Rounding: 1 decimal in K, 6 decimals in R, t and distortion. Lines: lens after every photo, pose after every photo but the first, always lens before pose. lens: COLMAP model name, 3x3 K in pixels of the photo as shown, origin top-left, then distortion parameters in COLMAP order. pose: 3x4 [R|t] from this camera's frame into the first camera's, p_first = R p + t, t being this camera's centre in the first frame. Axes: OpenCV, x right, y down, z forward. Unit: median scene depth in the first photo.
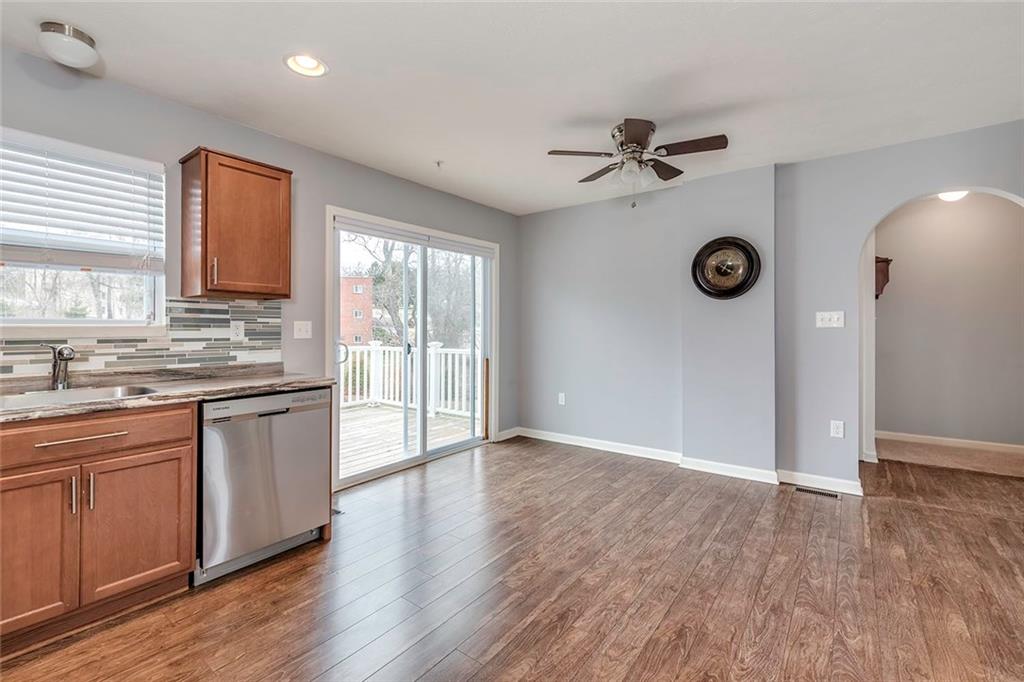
lens RADIAL K [[466.8, 0, 516.7], [0, 466.8, 332.8], [0, 0, 1]] dist [-0.000487, 0.000888]
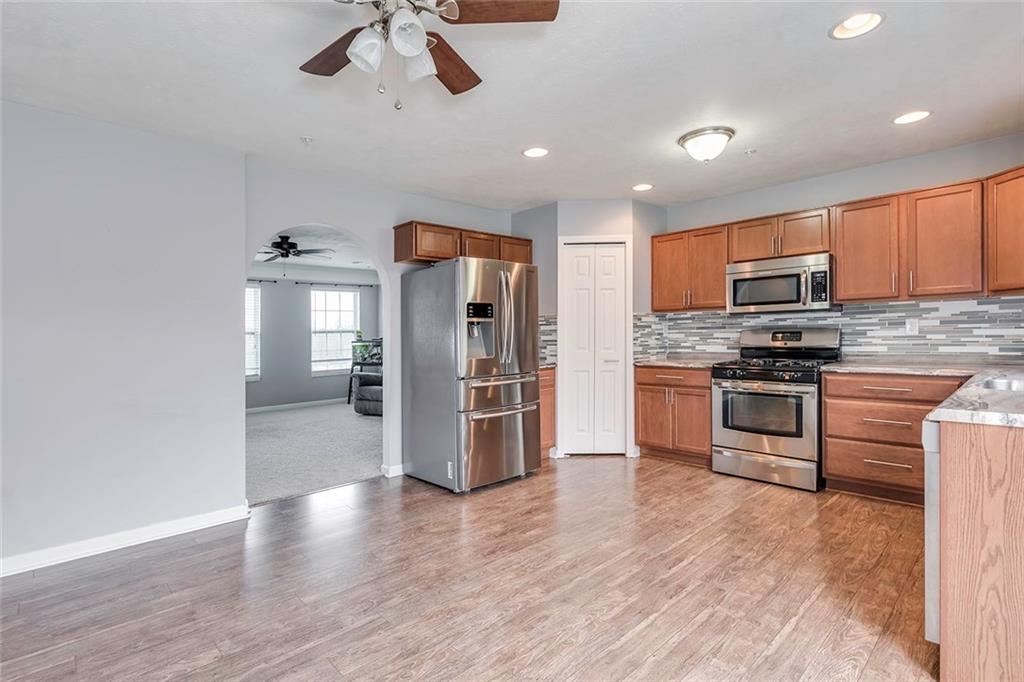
lens RADIAL K [[466.8, 0, 510.2], [0, 466.8, 337.3], [0, 0, 1]] dist [-0.000487, 0.000888]
pose [[-0.983237, 0.021979, 0.181002, 0.017735], [0.024762, 0.999607, 0.013130, -0.015640], [-0.180642, 0.017392, -0.983395, 1.584287]]
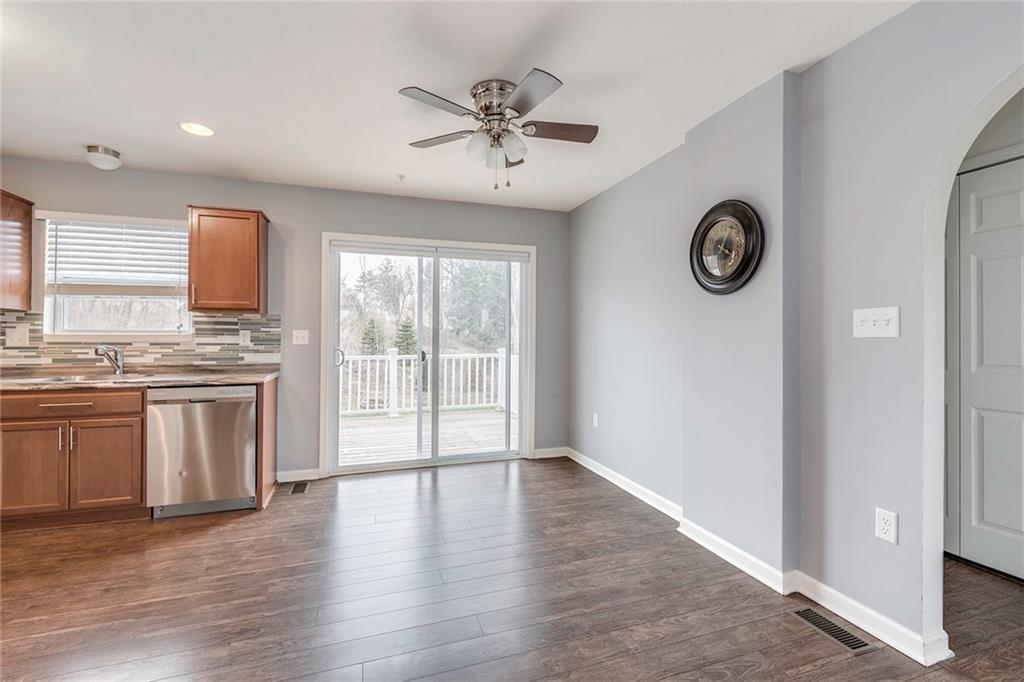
lens RADIAL K [[466.8, 0, 516.0], [0, 466.8, 337.5], [0, 0, 1]] dist [-0.000487, 0.000888]
pose [[0.812754, 0.004062, -0.582592, 0.797734], [-0.008944, 0.999945, -0.005504, -0.005105], [0.582538, 0.009684, 0.812746, 0.377163]]
